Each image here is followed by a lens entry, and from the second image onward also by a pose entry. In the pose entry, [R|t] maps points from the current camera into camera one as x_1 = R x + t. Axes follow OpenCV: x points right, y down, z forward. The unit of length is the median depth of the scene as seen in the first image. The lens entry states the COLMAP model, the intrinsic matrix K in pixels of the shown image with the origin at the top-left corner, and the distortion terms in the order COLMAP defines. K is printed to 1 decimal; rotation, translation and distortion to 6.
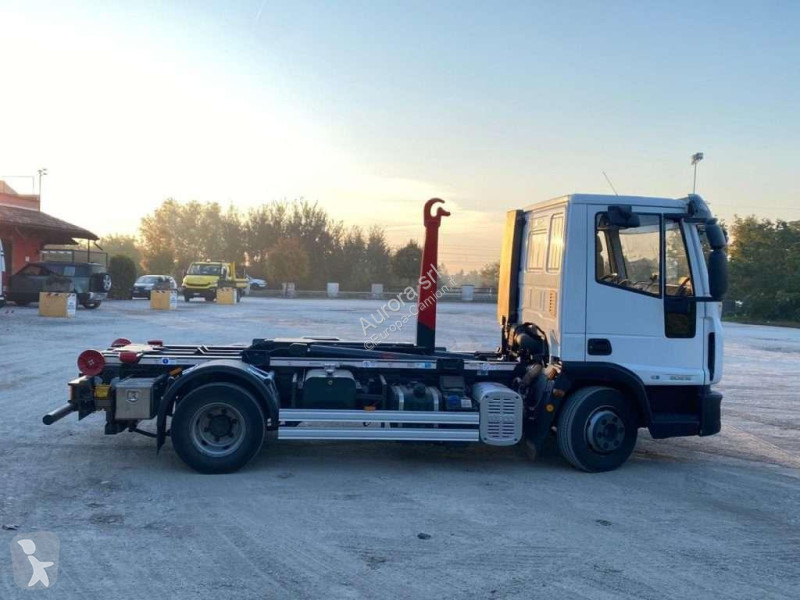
lens RADIAL K [[857.0, 0, 389.4], [0, 857.0, 290.9], [0, 0, 1]] dist [0.077506, -0.035305]
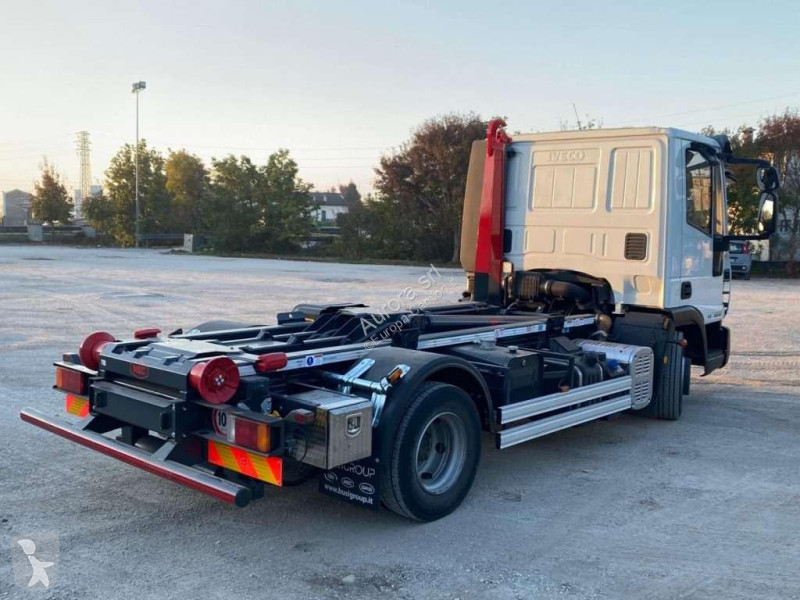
lens RADIAL K [[857.0, 0, 389.4], [0, 857.0, 290.9], [0, 0, 1]] dist [0.077506, -0.035305]
pose [[0.708436, -0.067914, 0.702500, -0.668187], [0.012898, 0.996439, 0.083323, -0.018605], [-0.705657, -0.049968, 0.706789, 0.551654]]
